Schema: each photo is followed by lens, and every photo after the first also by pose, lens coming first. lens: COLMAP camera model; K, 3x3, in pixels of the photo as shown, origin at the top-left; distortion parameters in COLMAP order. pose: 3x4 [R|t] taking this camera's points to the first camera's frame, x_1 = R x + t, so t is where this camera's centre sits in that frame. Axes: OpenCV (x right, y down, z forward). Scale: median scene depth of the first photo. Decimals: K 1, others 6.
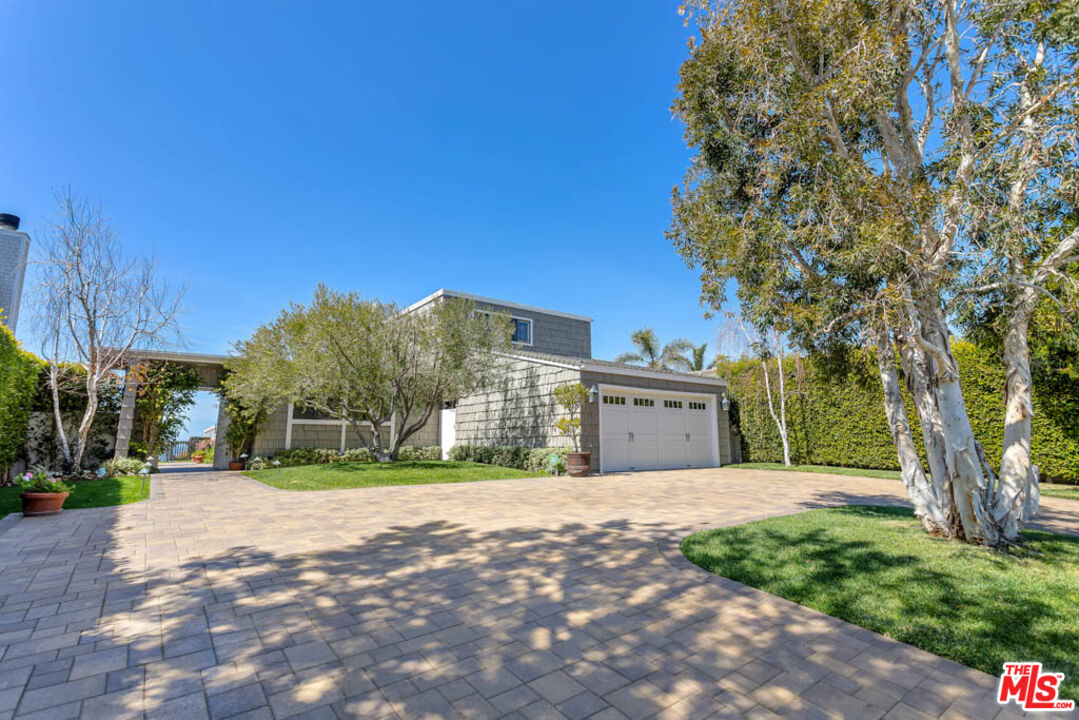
lens RADIAL K [[497.7, 0, 539.5], [0, 497.7, 360.0], [0, 0, 1]] dist [0.000085, -0.000146]
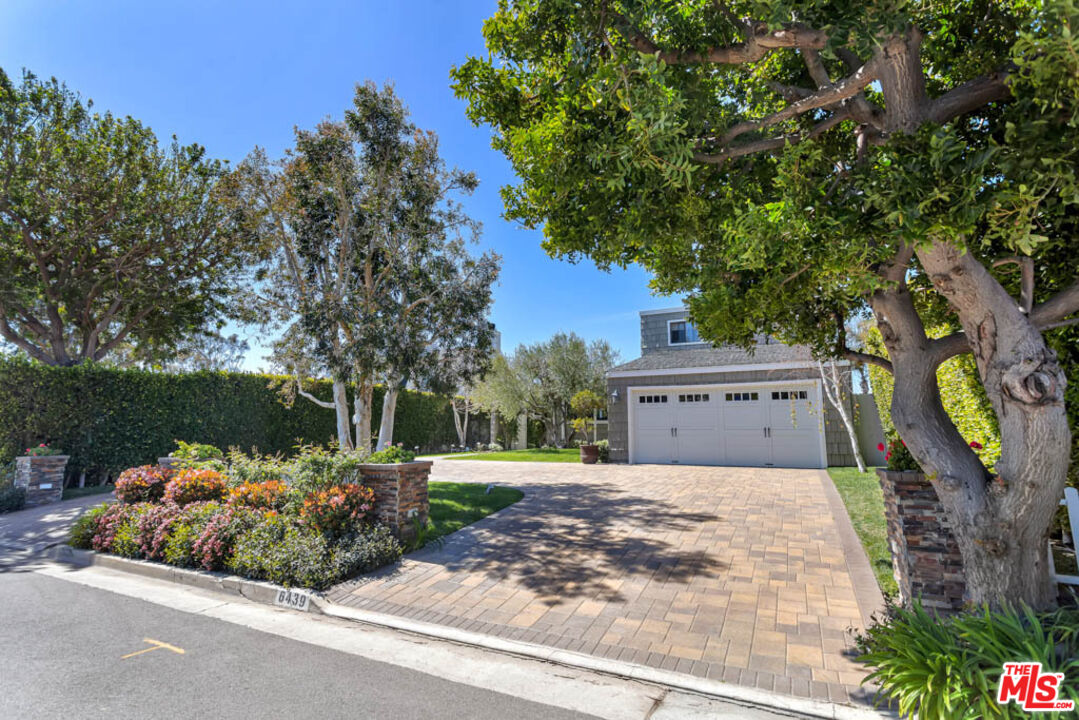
lens RADIAL K [[497.7, 0, 539.5], [0, 497.7, 360.0], [0, 0, 1]] dist [0.000085, -0.000146]
pose [[0.438705, -0.155350, -0.885101, 1.070032], [0.120668, 0.986208, -0.113285, 0.093048], [0.890493, -0.057105, 0.451400, 0.289928]]
